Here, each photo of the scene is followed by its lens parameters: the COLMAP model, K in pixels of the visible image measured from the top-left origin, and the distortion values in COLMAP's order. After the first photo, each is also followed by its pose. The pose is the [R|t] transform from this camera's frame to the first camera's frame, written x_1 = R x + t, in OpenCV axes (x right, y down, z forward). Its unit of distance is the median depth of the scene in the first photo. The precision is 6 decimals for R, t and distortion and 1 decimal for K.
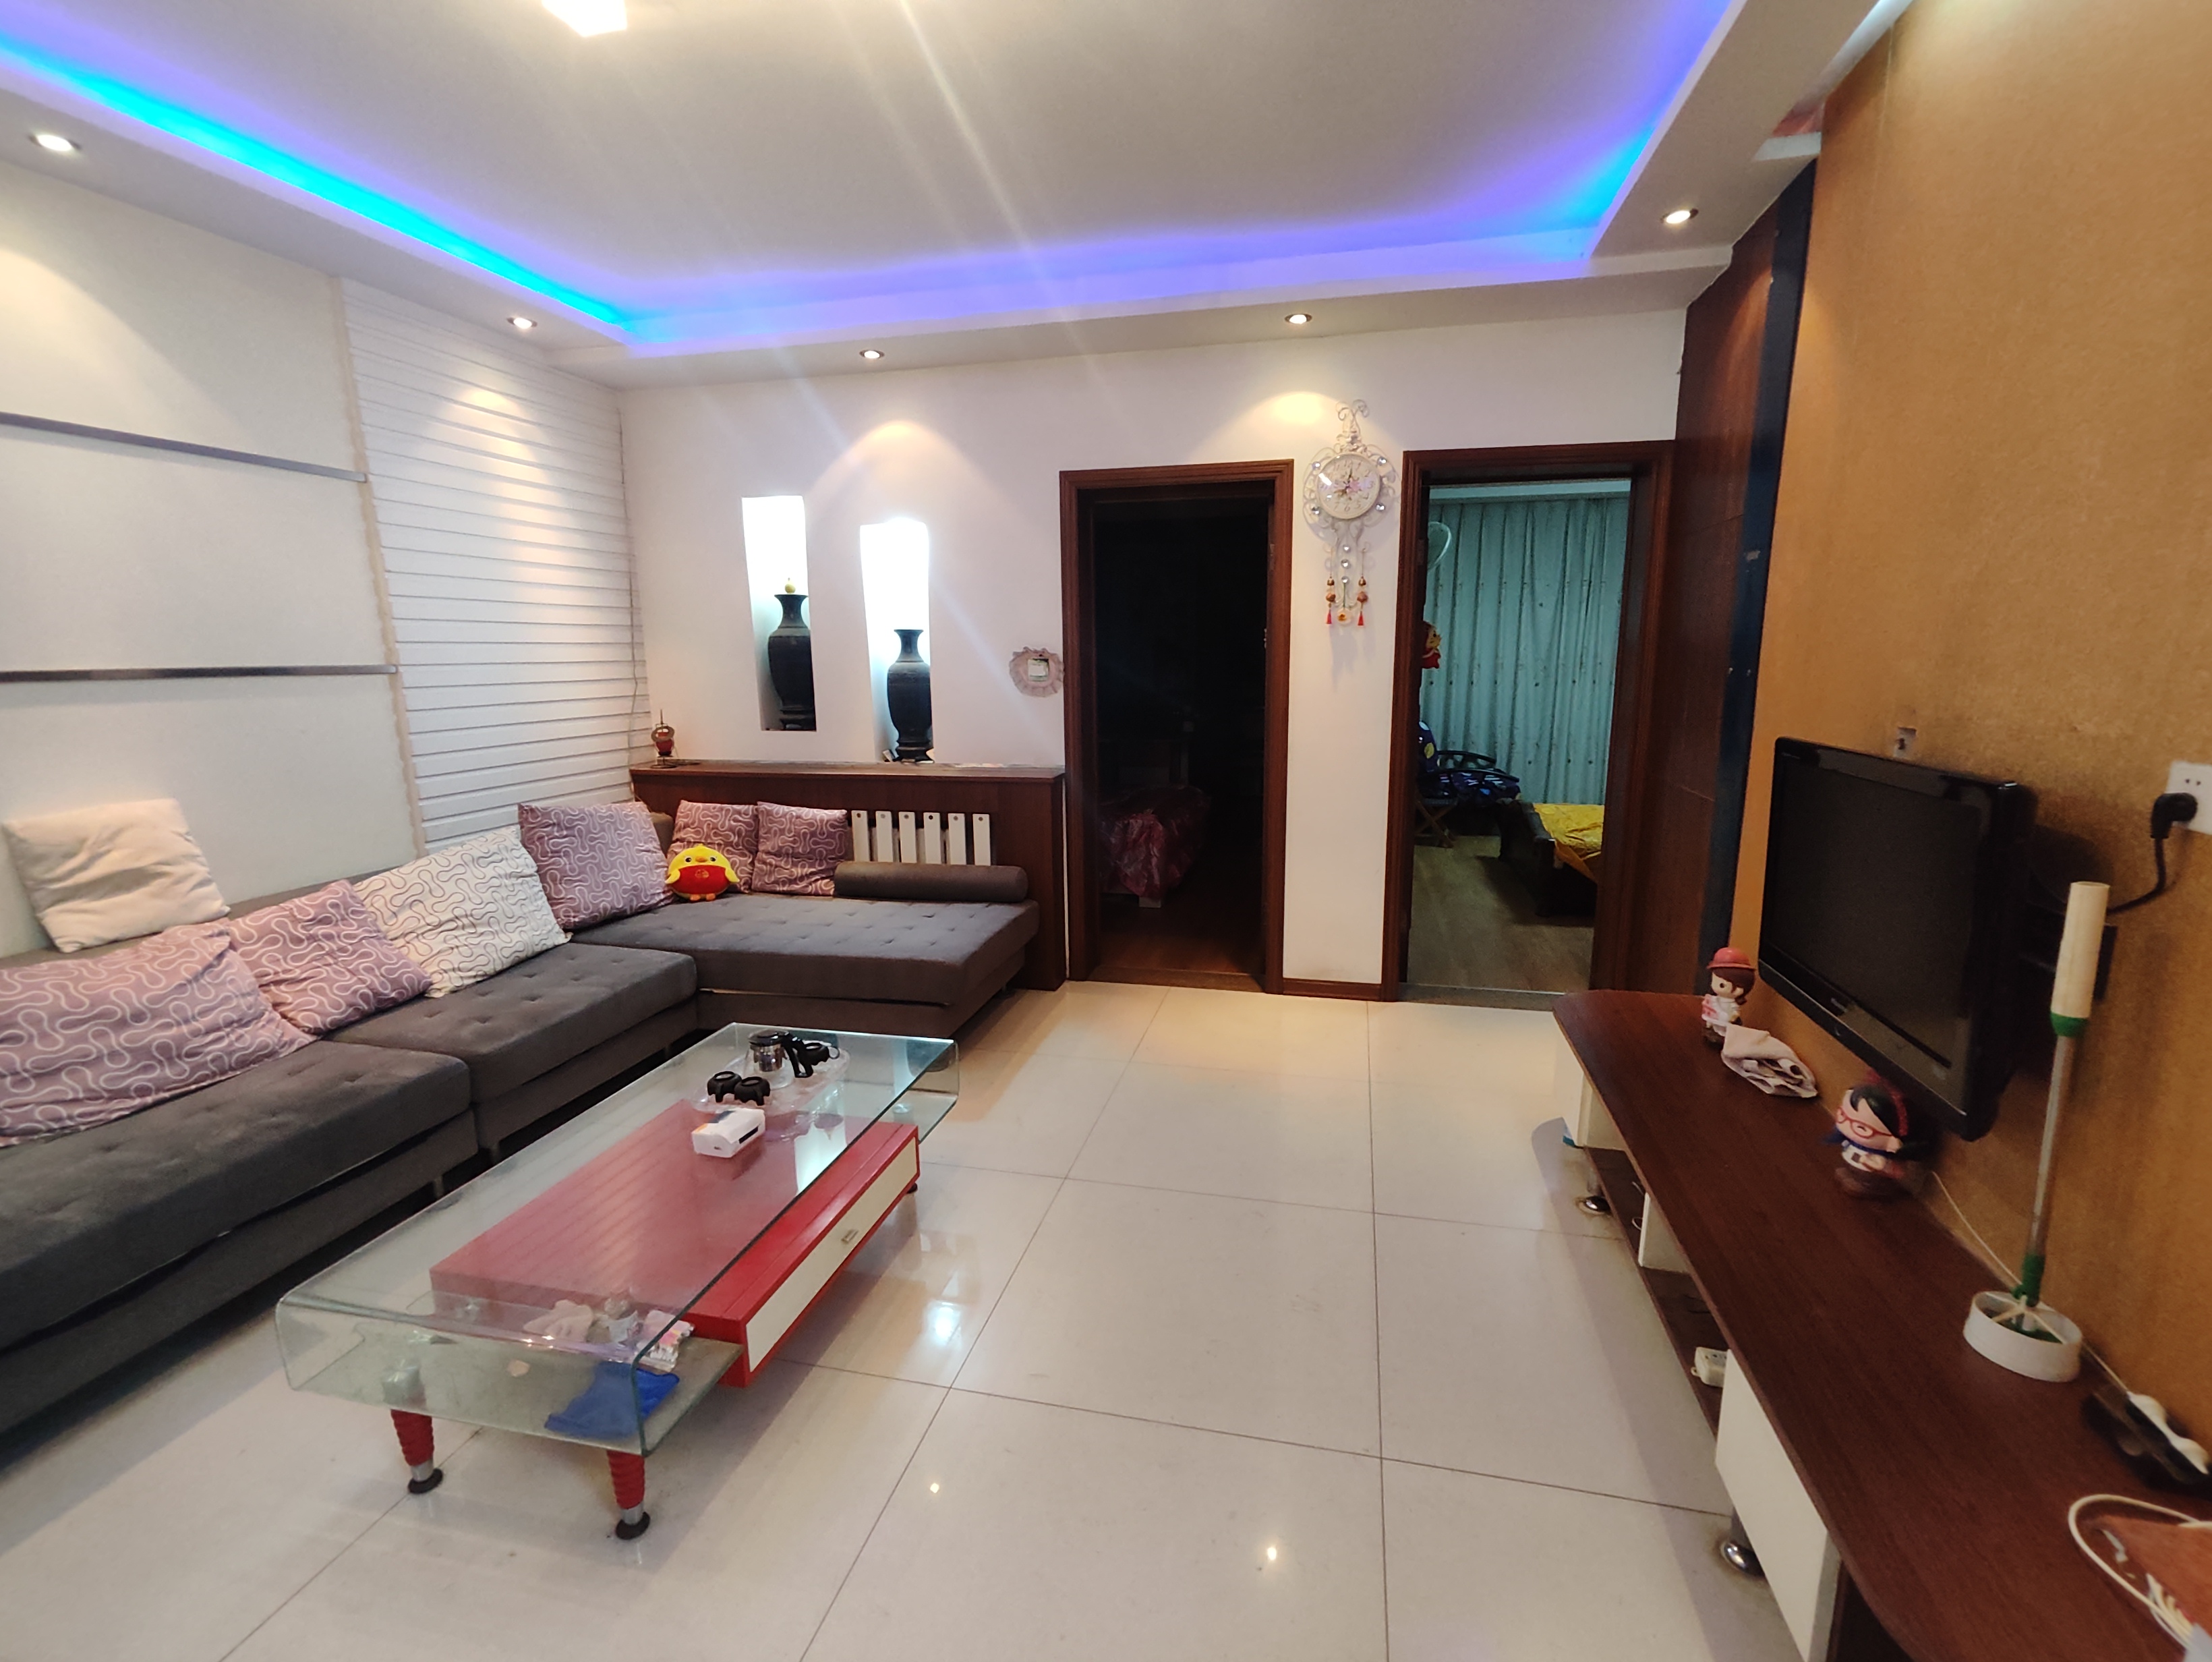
lens RADIAL K [[1006.5, 0, 1113.3], [0, 1006.5, 838.4], [0, 0, 1]] dist [-0.001859, 0.002847]
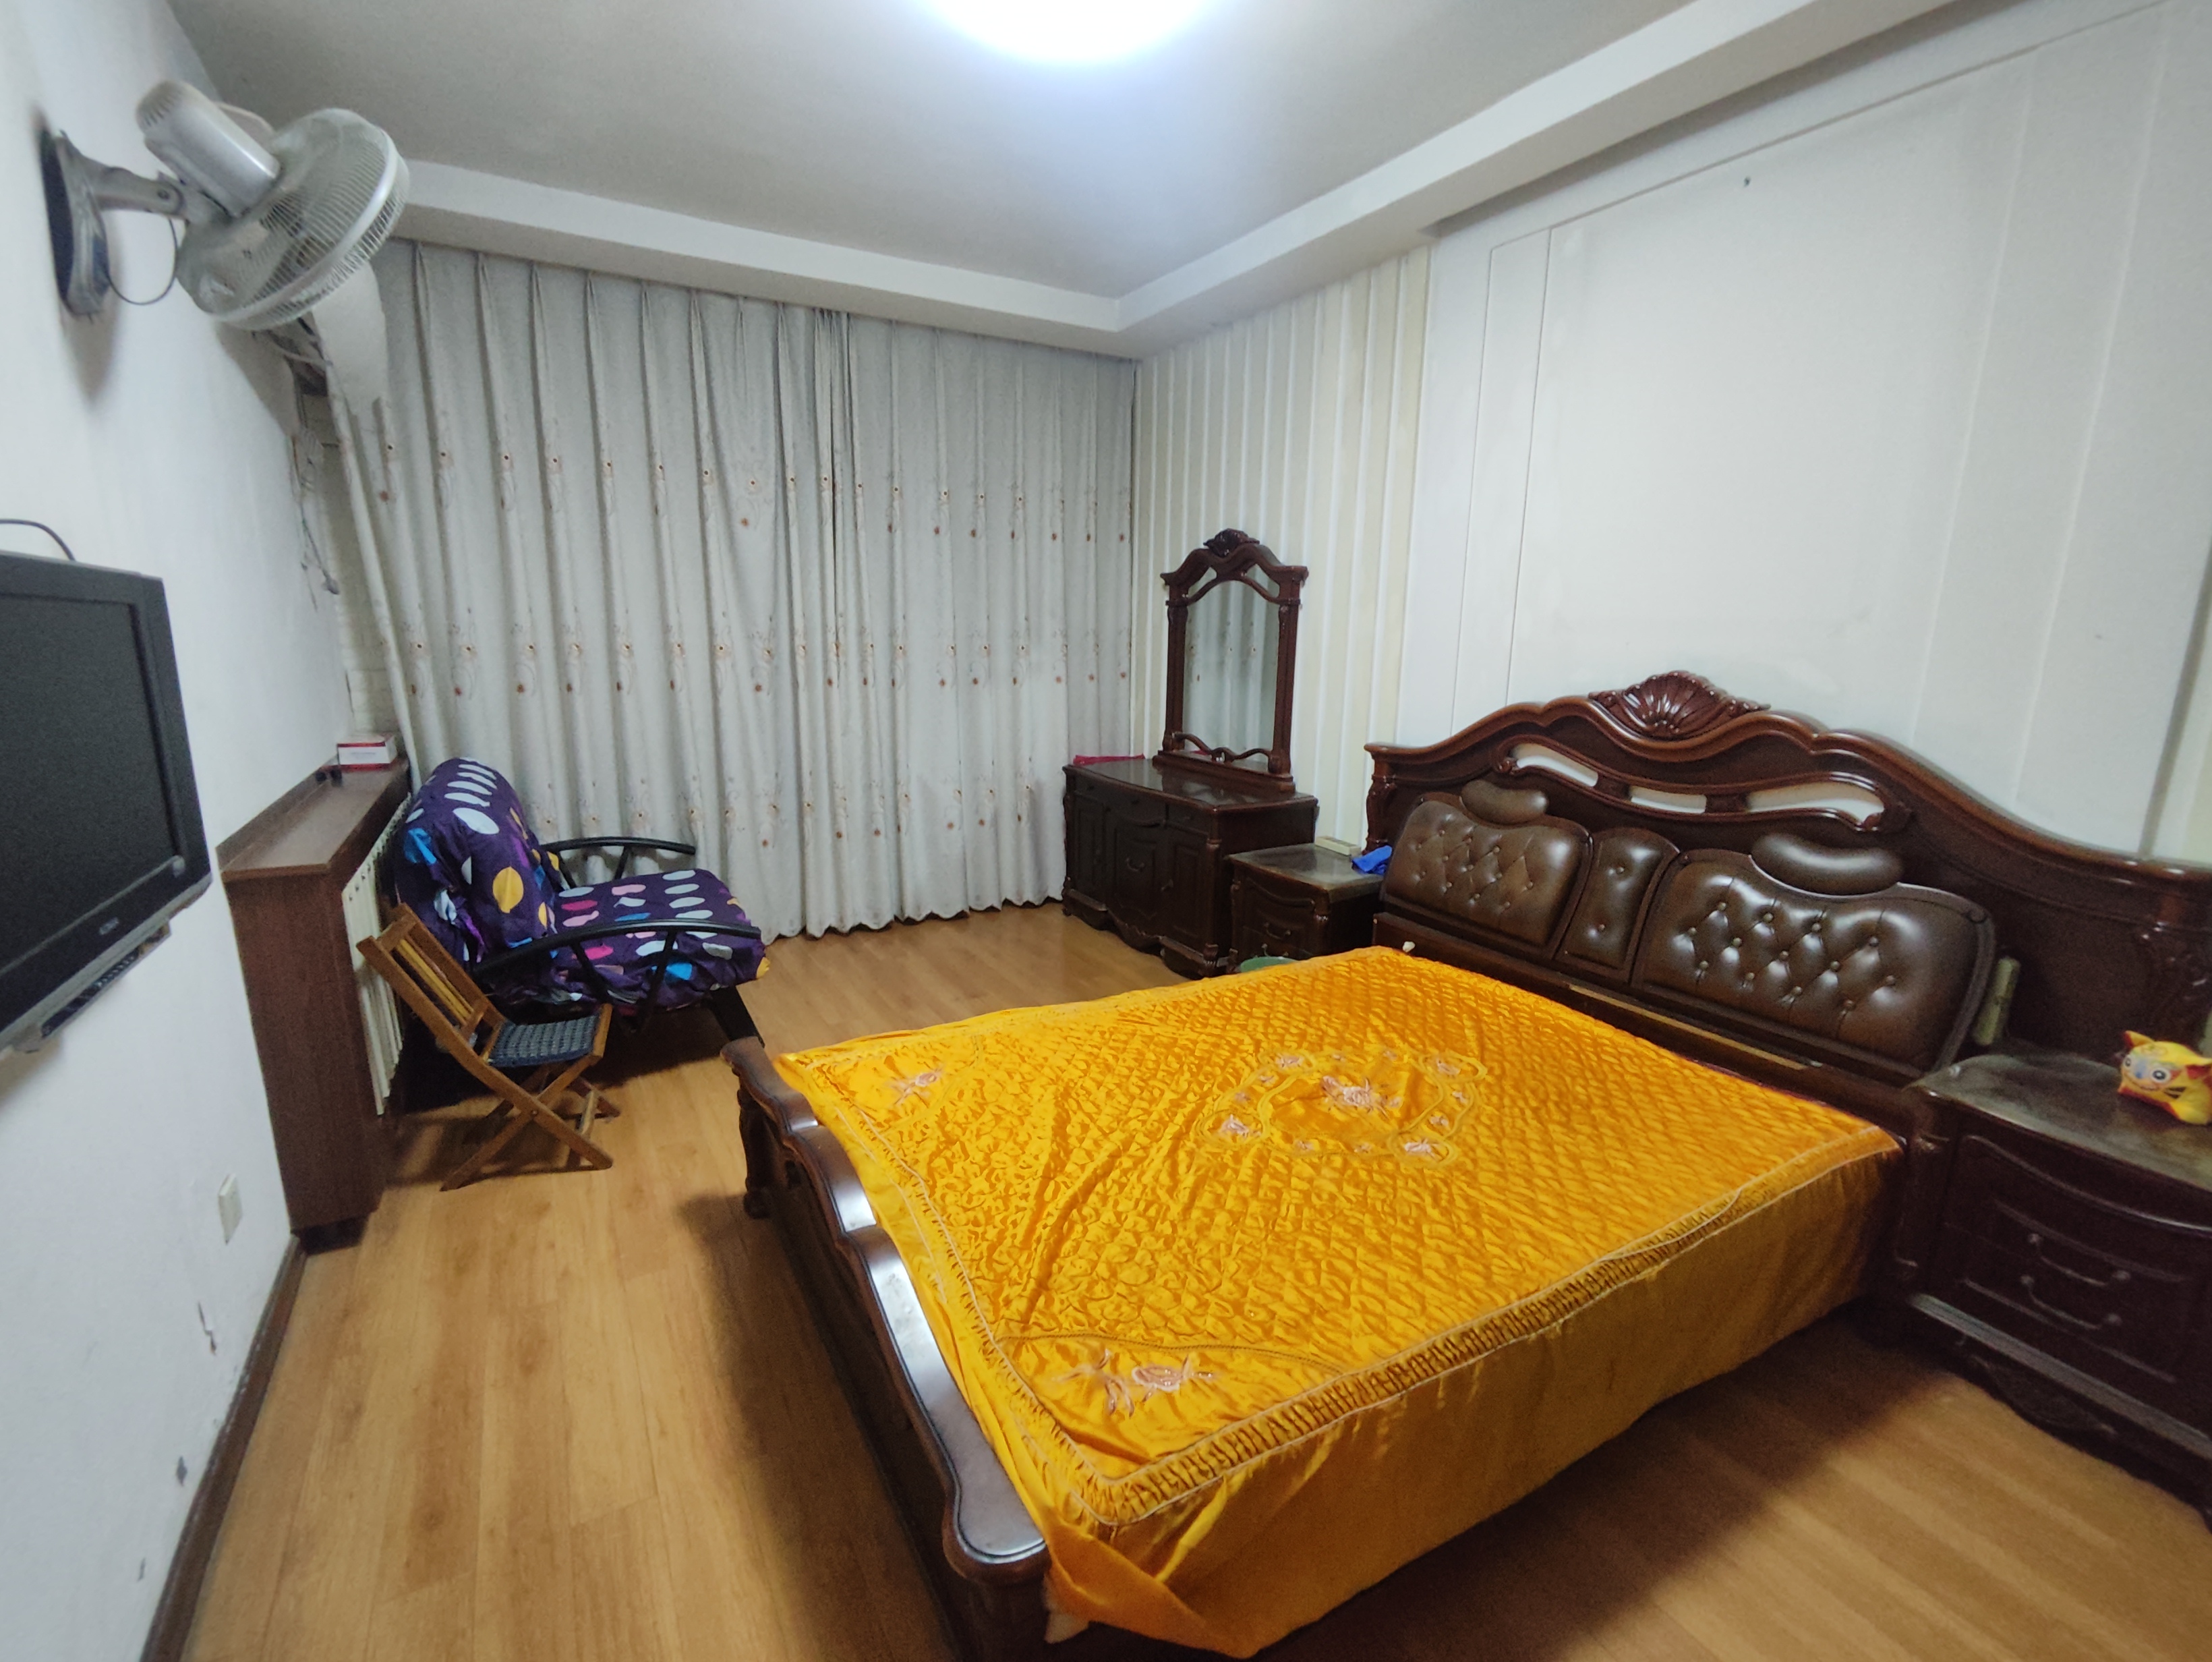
lens RADIAL K [[1006.5, 0, 1112.2], [0, 1006.5, 839.2], [0, 0, 1]] dist [-0.001859, 0.002847]
pose [[0.727047, -0.131532, 0.673871, 0.071524], [0.110833, 0.991090, 0.073872, -0.033669], [-0.677584, 0.020979, 0.735147, 0.181811]]
